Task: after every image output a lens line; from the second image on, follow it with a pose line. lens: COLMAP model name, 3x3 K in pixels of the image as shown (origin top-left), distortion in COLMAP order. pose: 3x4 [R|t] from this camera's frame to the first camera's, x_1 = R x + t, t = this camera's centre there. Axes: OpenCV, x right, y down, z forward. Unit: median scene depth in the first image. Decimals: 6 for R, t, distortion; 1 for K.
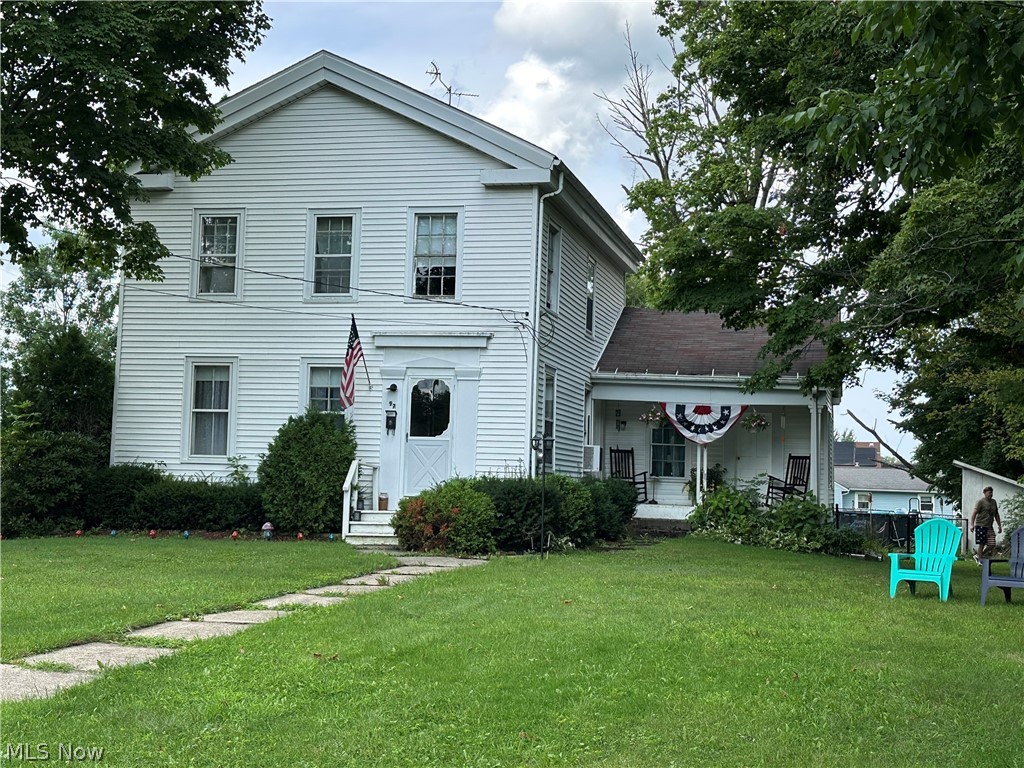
lens RADIAL K [[1392.2, 0, 512.2], [0, 1392.2, 368.3], [0, 0, 1]] dist [0.104116, 0.025658]
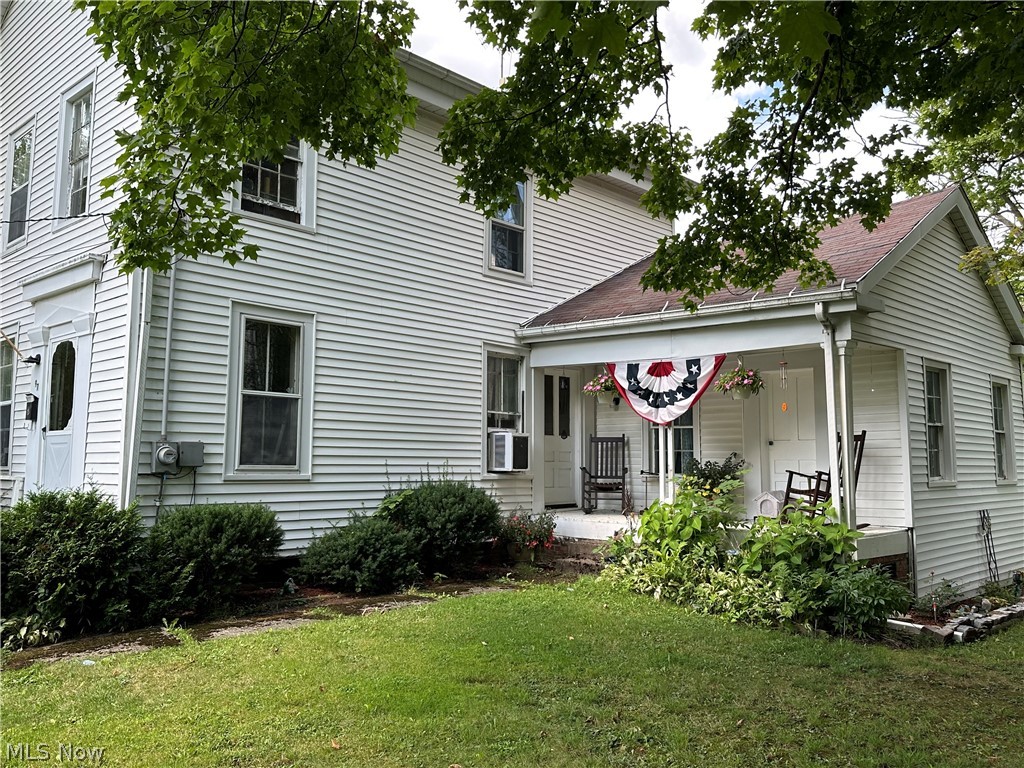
lens RADIAL K [[840.7, 0, 512.0], [0, 840.7, 384.0], [0, 0, 1]] dist [0.110348, -0.206132]
pose [[0.865718, -0.072024, -0.495322, 0.305730], [0.062925, 0.997403, -0.035050, 0.052498], [0.496560, -0.000825, 0.868002, 0.728540]]
